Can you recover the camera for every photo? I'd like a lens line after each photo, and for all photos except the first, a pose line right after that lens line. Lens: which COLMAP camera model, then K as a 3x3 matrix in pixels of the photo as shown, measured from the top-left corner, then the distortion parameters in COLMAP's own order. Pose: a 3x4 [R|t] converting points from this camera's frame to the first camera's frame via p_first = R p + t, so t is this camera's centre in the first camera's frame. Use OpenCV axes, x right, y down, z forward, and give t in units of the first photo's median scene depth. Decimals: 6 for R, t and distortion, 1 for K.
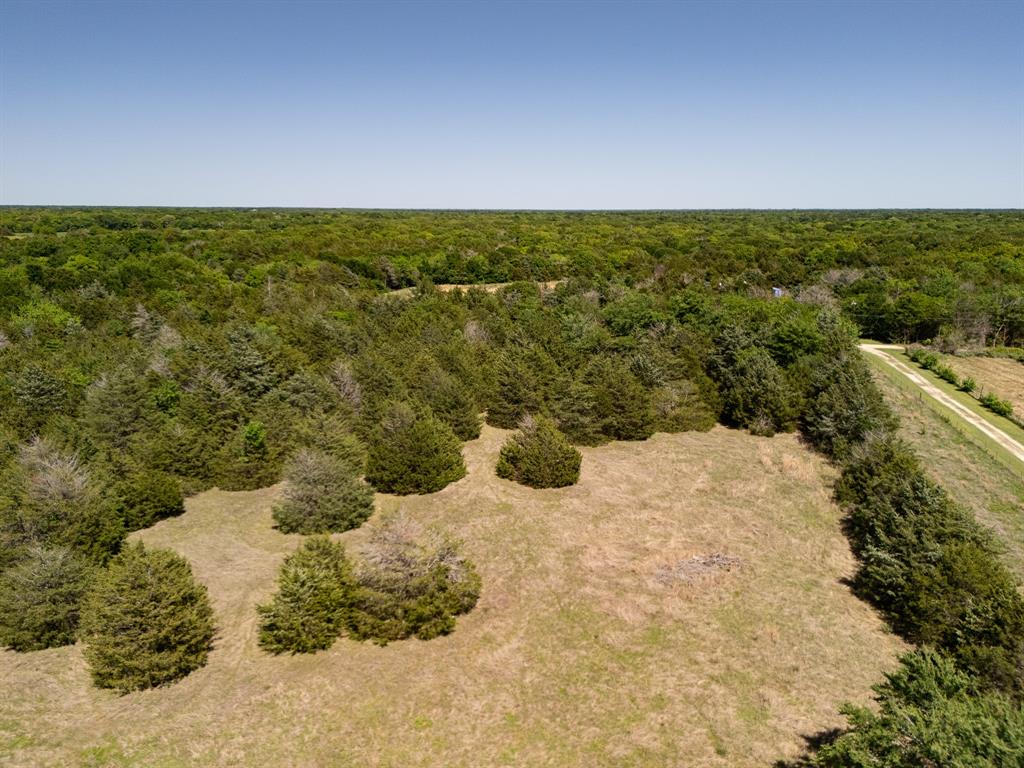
lens RADIAL K [[750.3, 0, 515.8], [0, 750.3, 383.1], [0, 0, 1]] dist [0.076031, -0.076524]
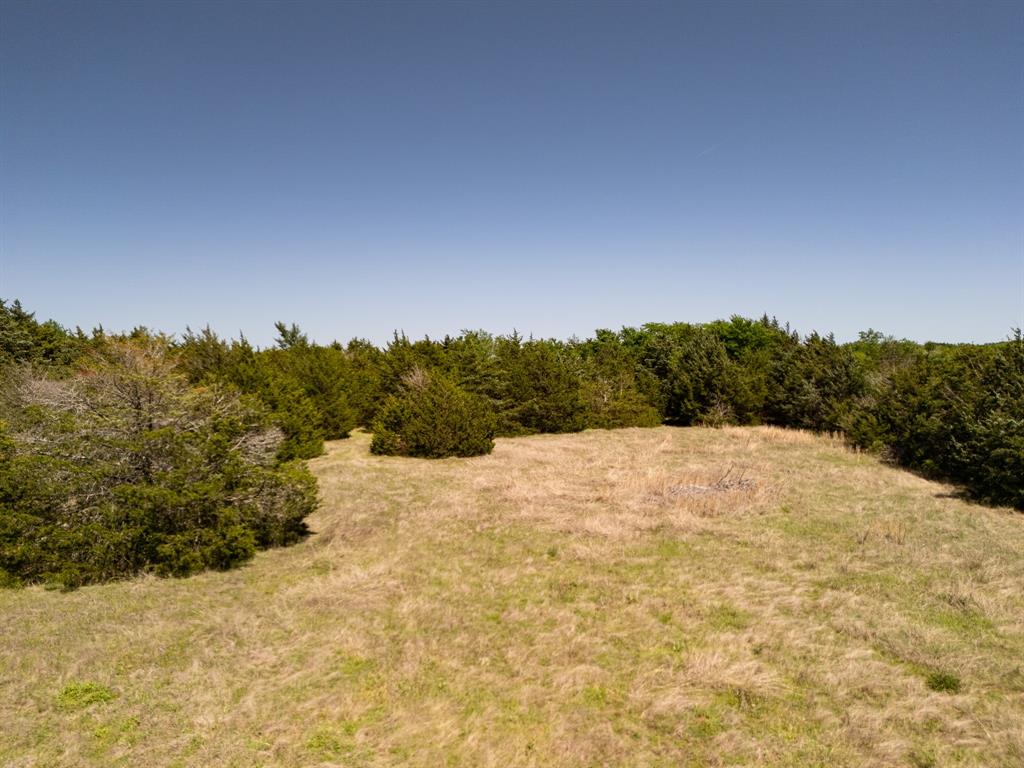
lens RADIAL K [[750.3, 0, 515.8], [0, 750.3, 383.1], [0, 0, 1]] dist [0.076031, -0.076524]
pose [[0.990443, -0.014835, 0.137123, 0.009829], [0.040791, 0.981229, -0.188482, 0.169351], [-0.131753, 0.192274, 0.972457, 0.272755]]
